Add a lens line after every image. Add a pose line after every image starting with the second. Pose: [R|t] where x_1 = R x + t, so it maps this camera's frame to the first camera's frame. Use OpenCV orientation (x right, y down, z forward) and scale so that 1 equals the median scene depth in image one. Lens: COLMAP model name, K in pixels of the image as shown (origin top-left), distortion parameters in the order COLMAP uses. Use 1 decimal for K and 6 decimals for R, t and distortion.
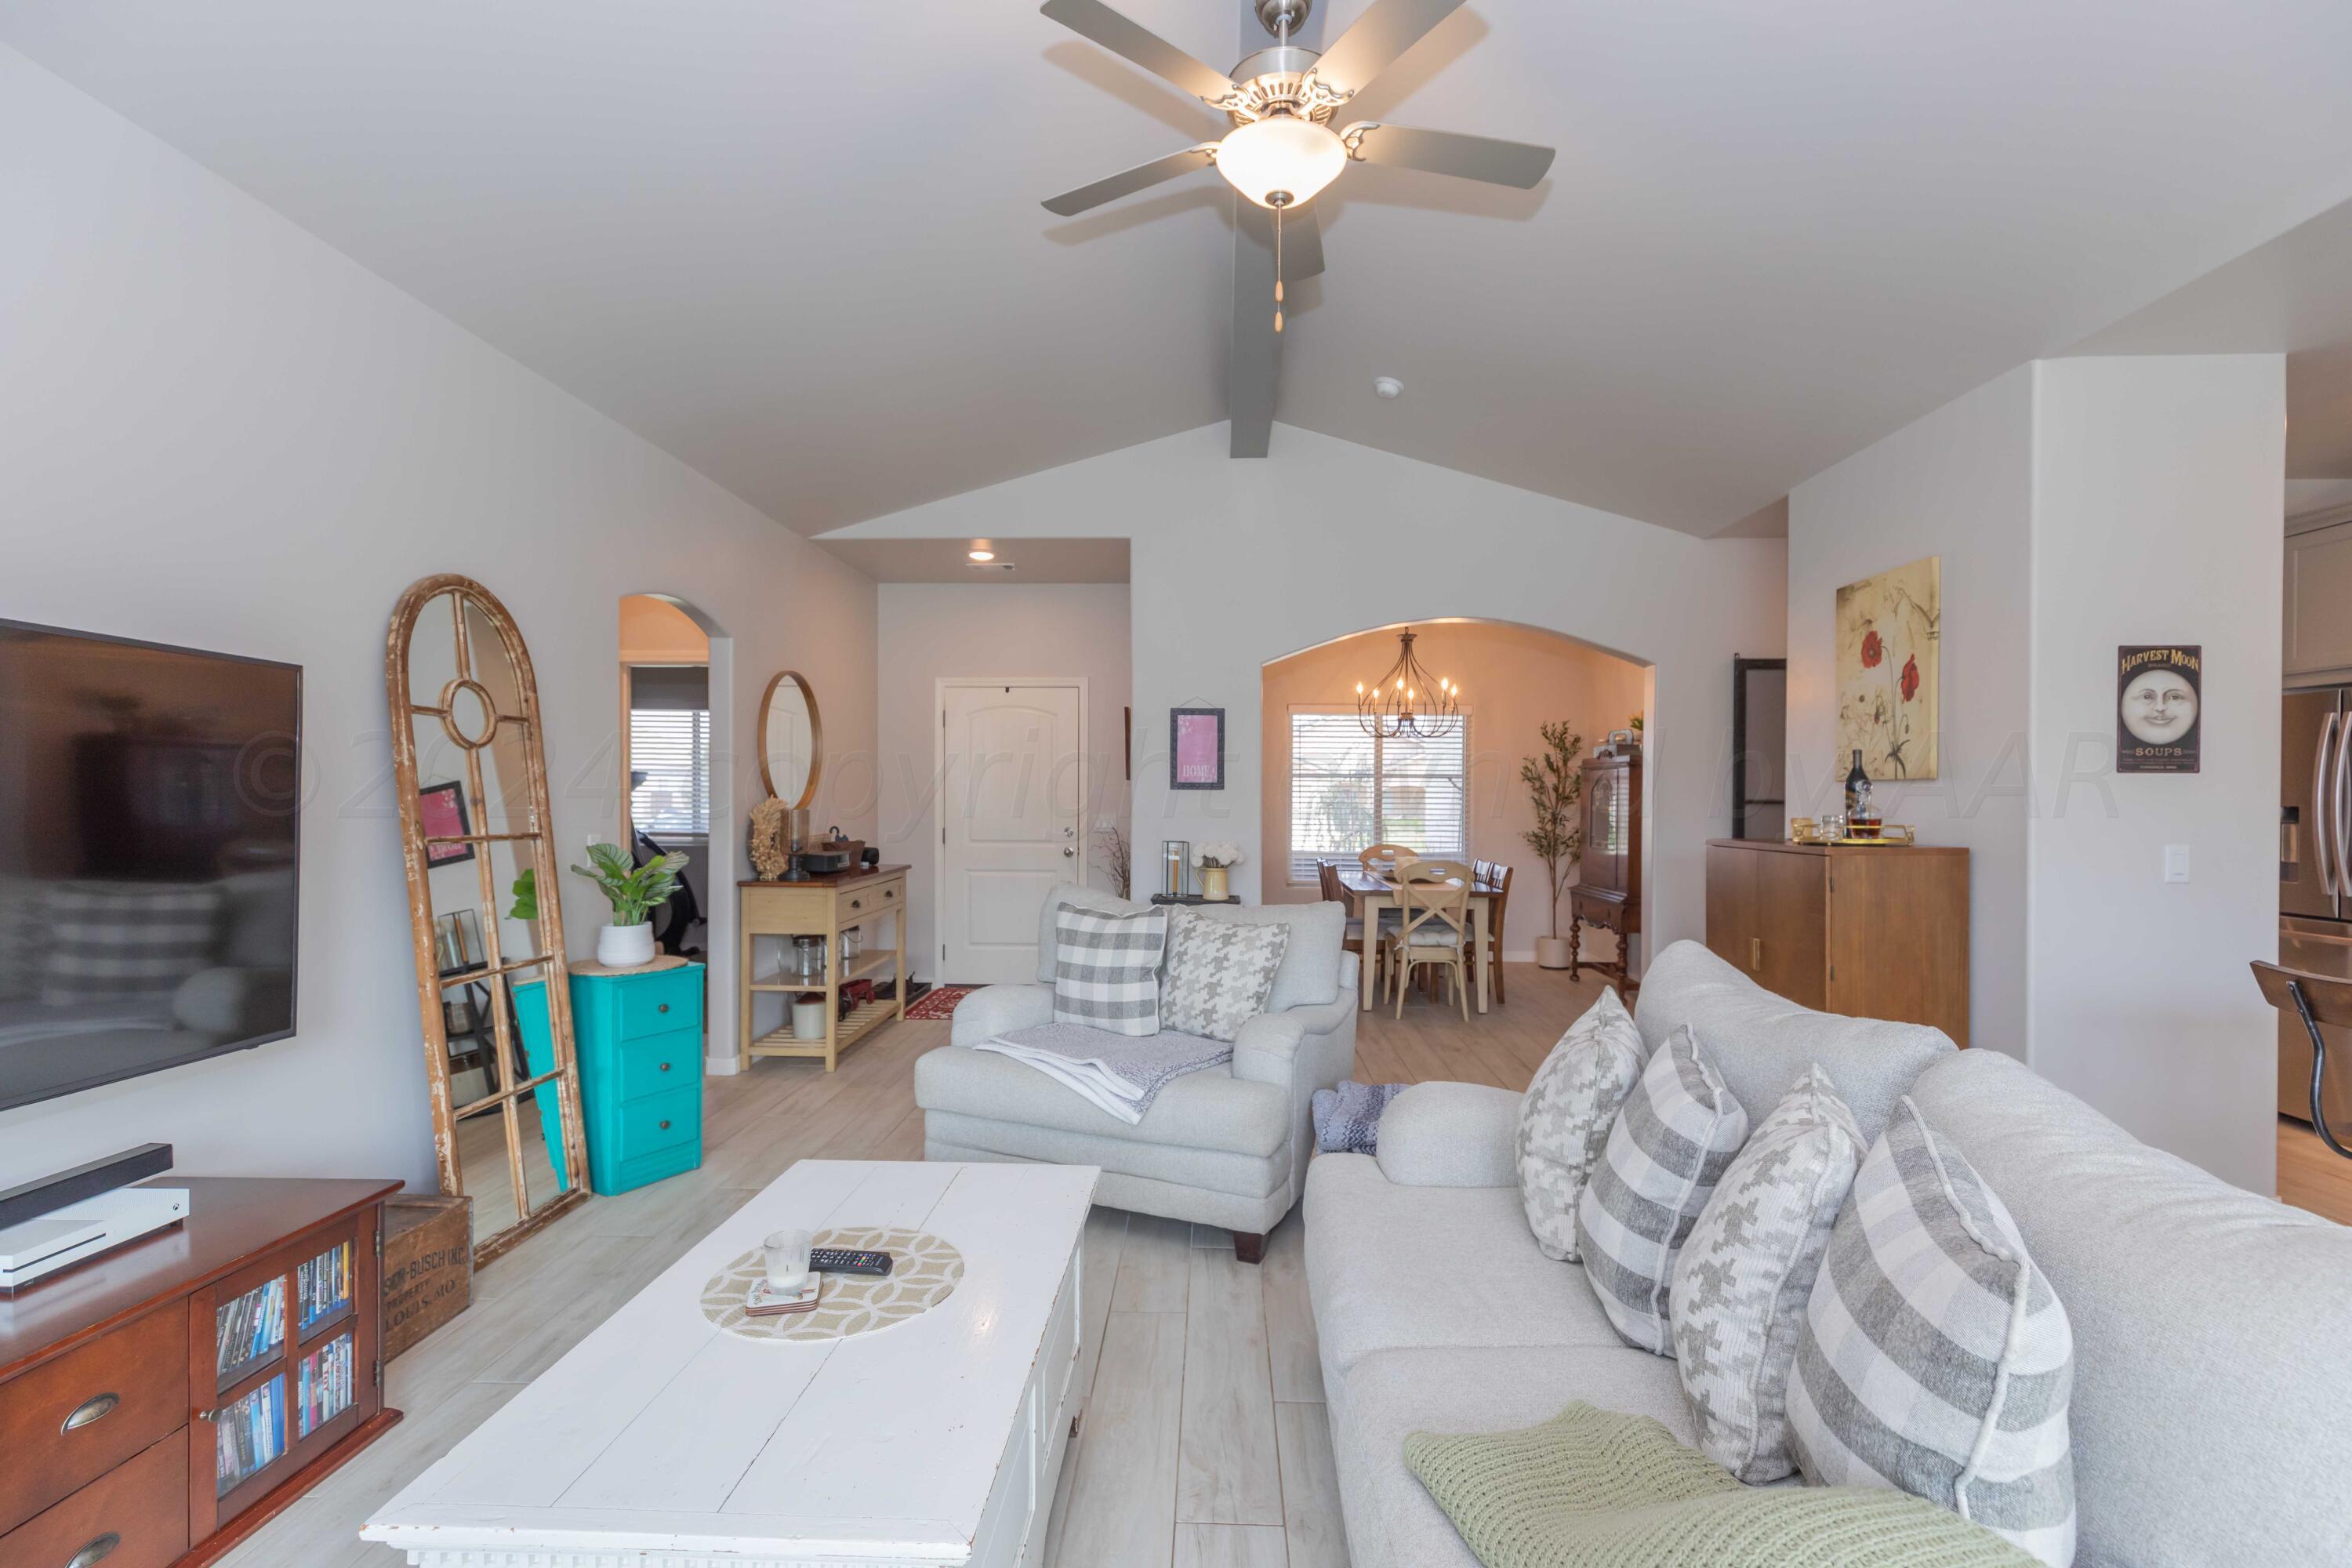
lens RADIAL K [[1049.9, 0, 1180.4], [0, 1049.9, 796.0], [0, 0, 1]] dist [-0.000897, -0.000537]
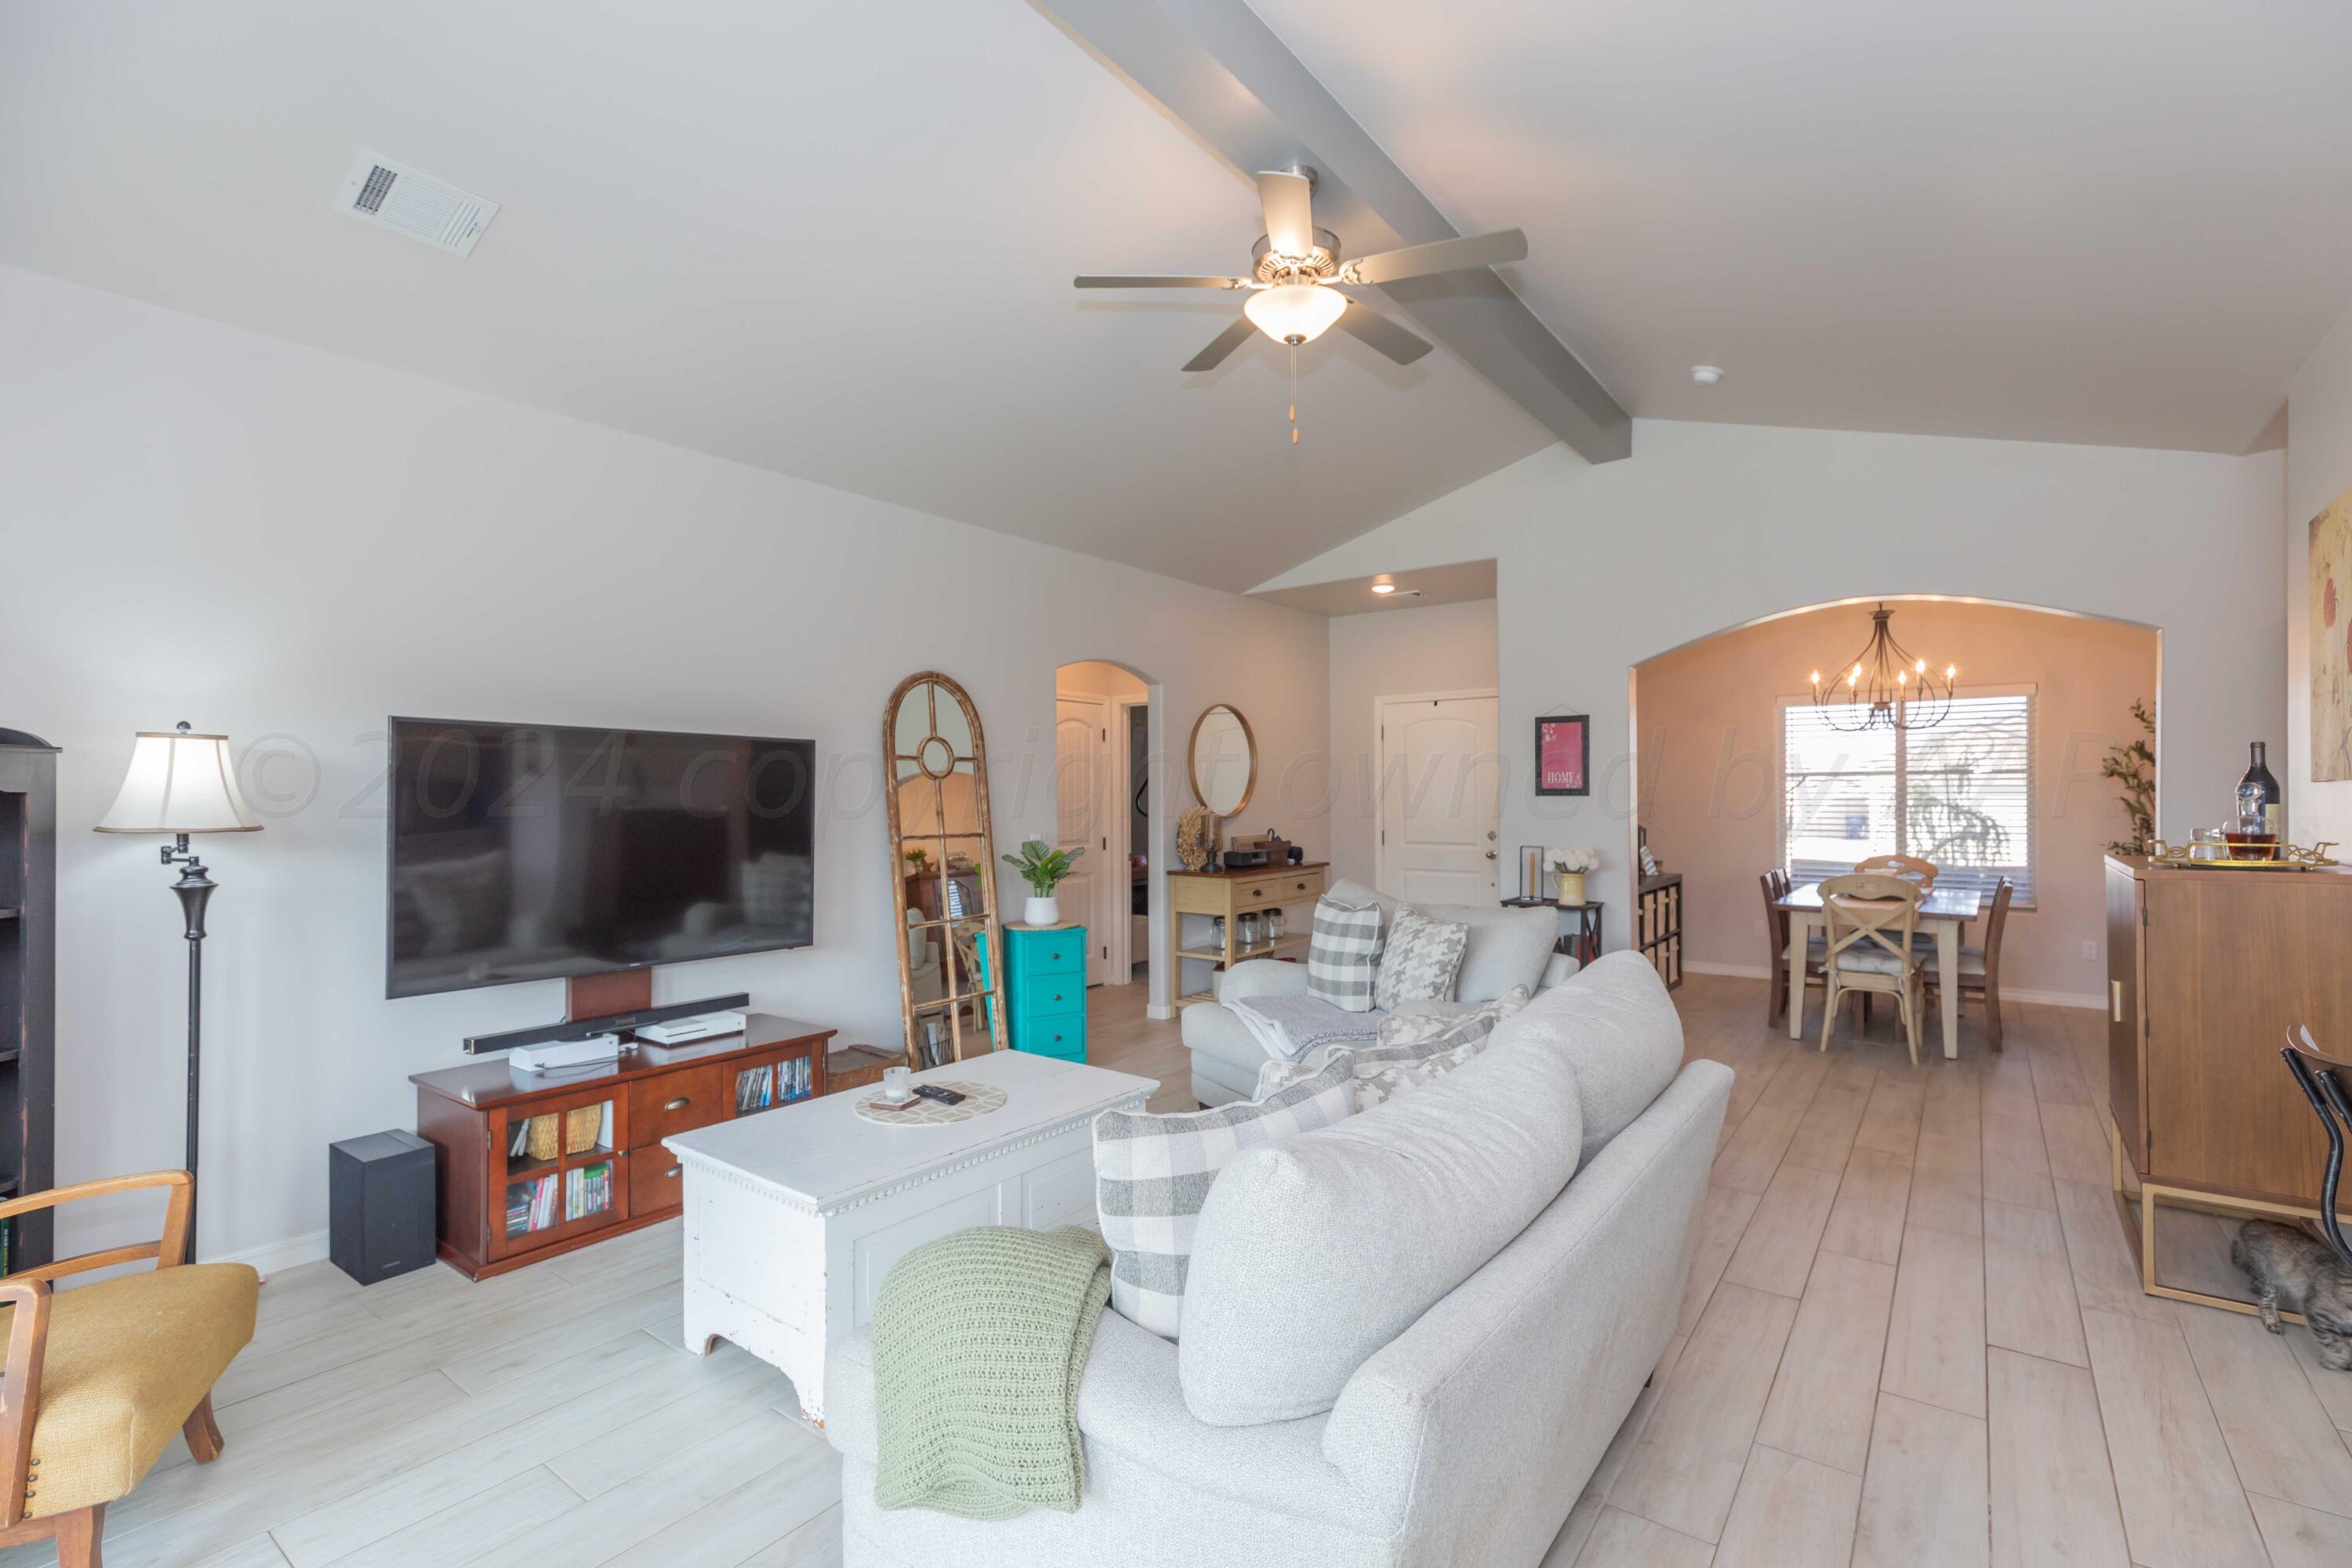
lens RADIAL K [[1049.6, 0, 1176.0], [0, 1049.6, 784.0], [0, 0, 1]] dist [-0.001658, -0.000576]
pose [[0.814158, -0.015950, -0.580424, 0.481535], [0.010169, 0.999861, -0.013213, -0.012667], [0.580554, 0.004855, 0.814207, -0.072931]]
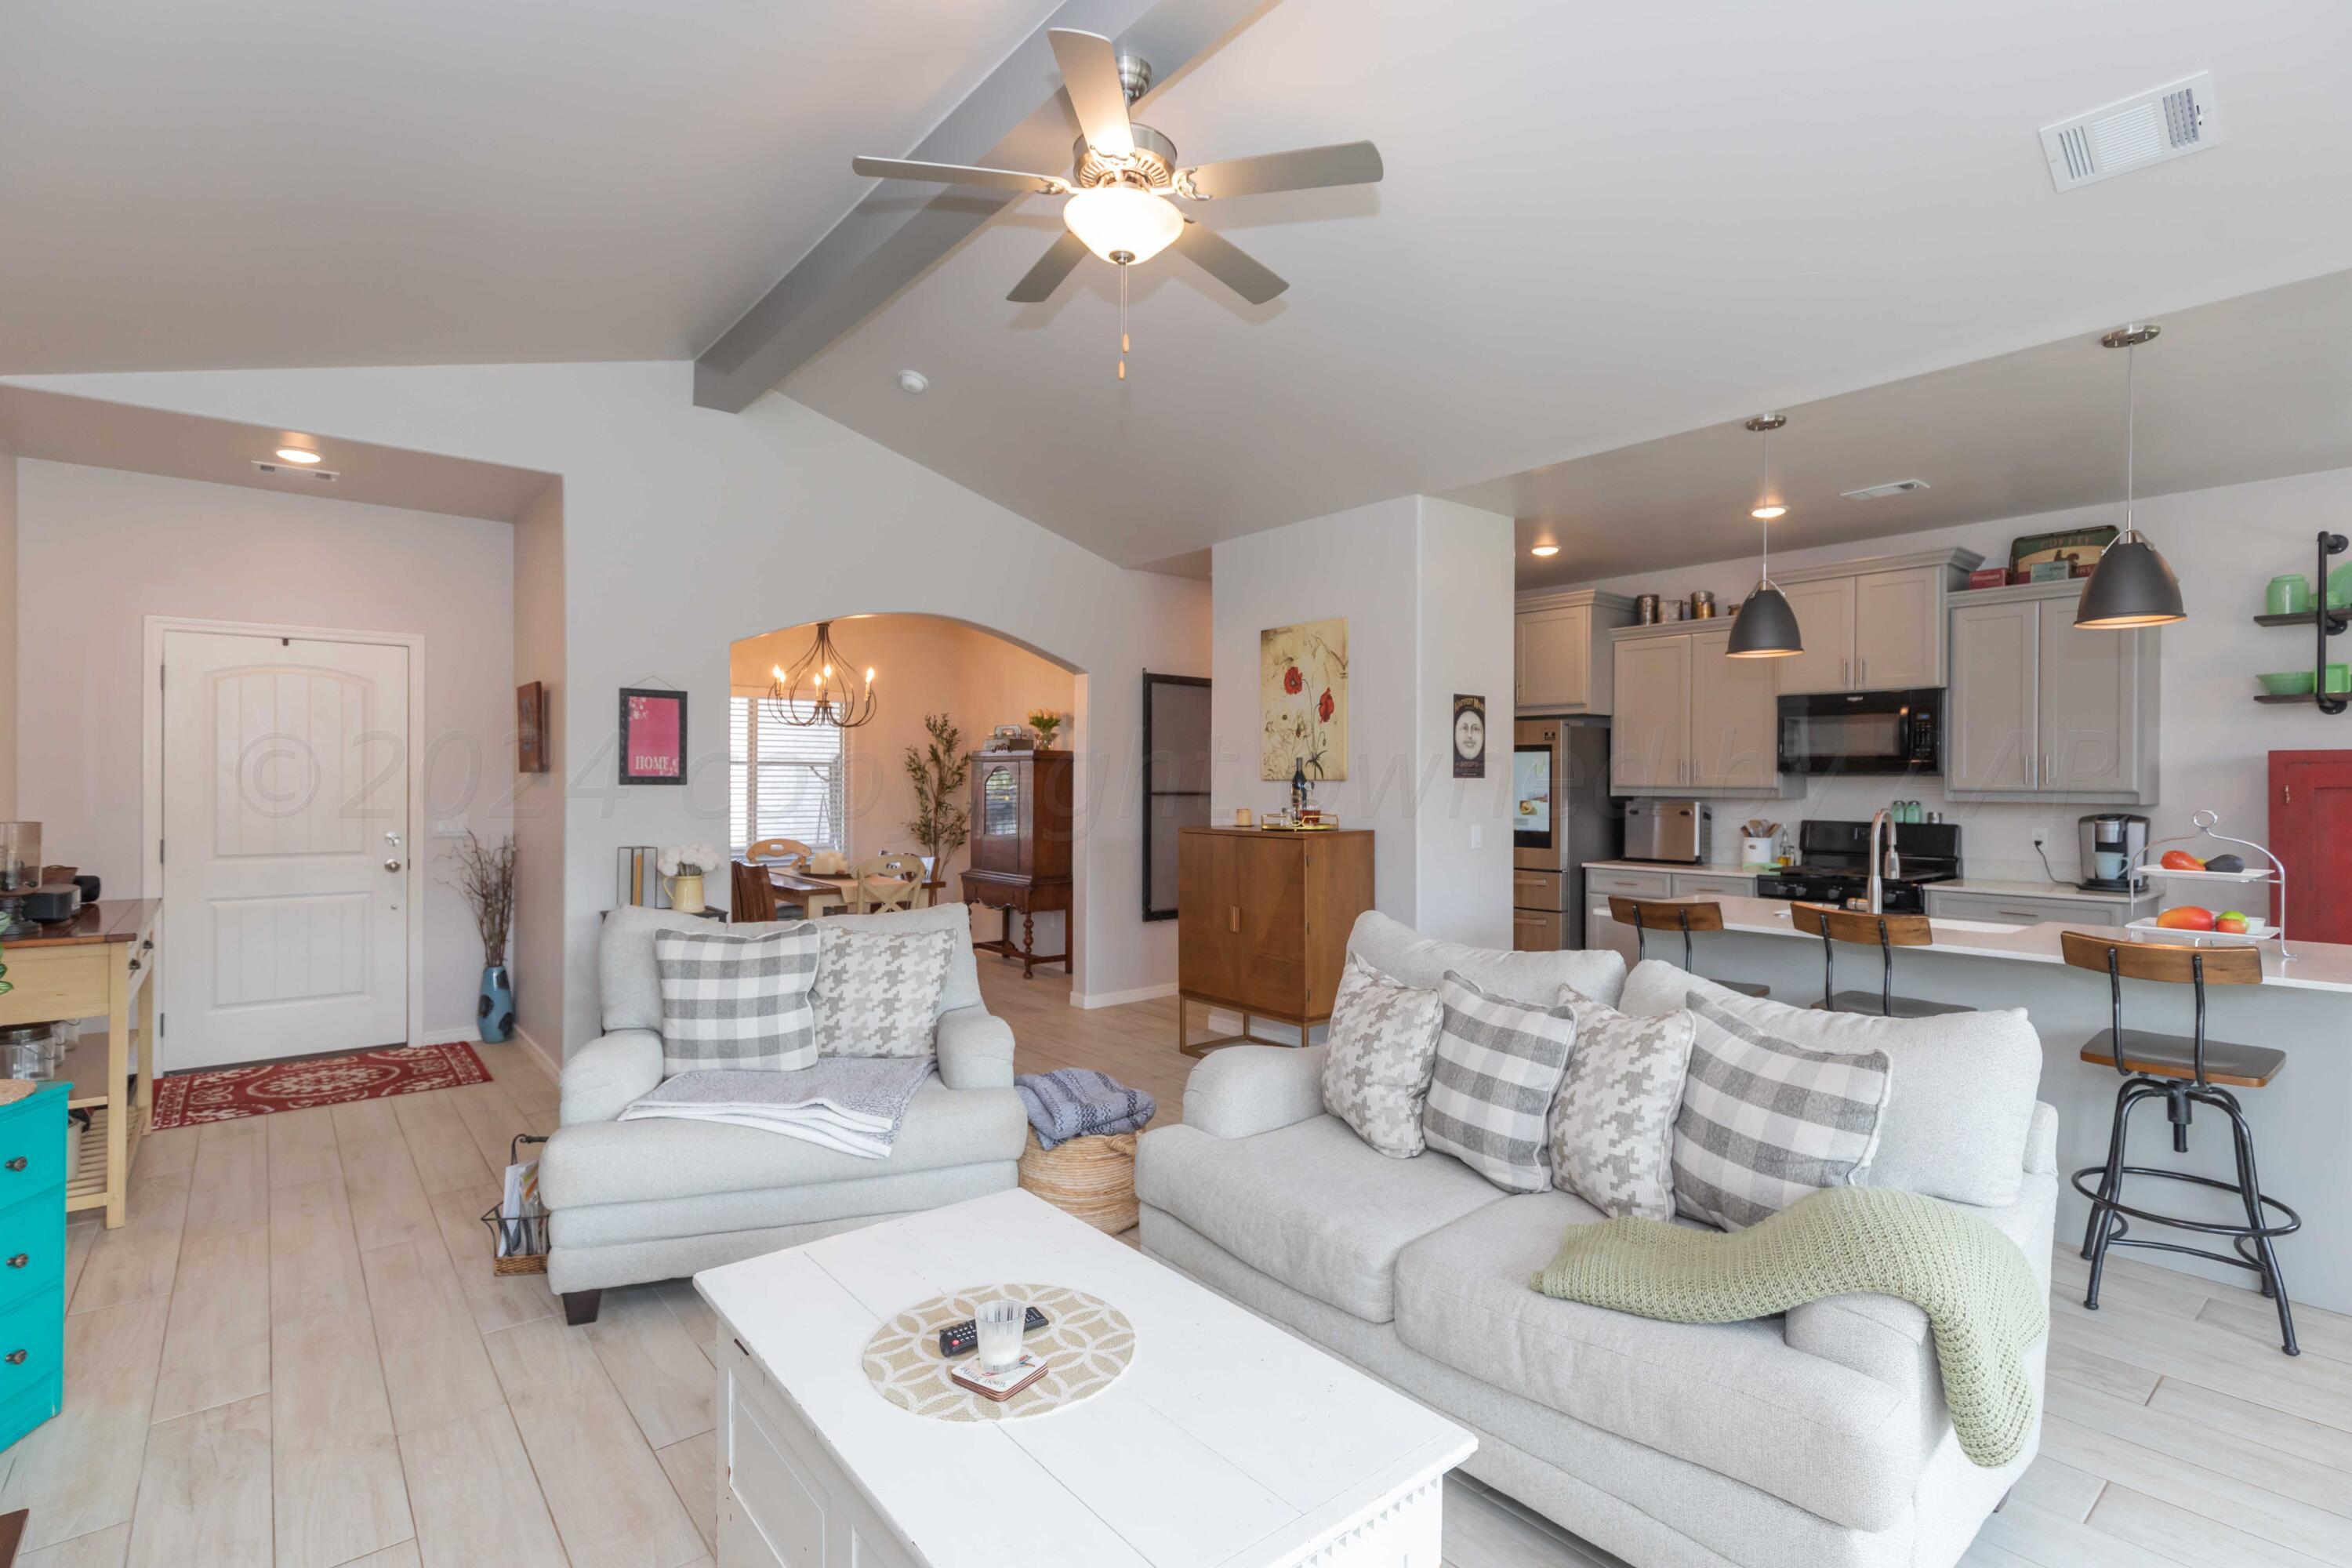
lens RADIAL K [[1101.0, 0, 1169.8], [0, 1101.0, 772.5], [0, 0, 1]] dist [0.006797, -0.000590]
pose [[0.745563, 0.002879, 0.666429, -0.427556], [-0.001290, 0.999995, -0.002877, -0.022956], [-0.666434, 0.001285, 0.745563, 0.083874]]
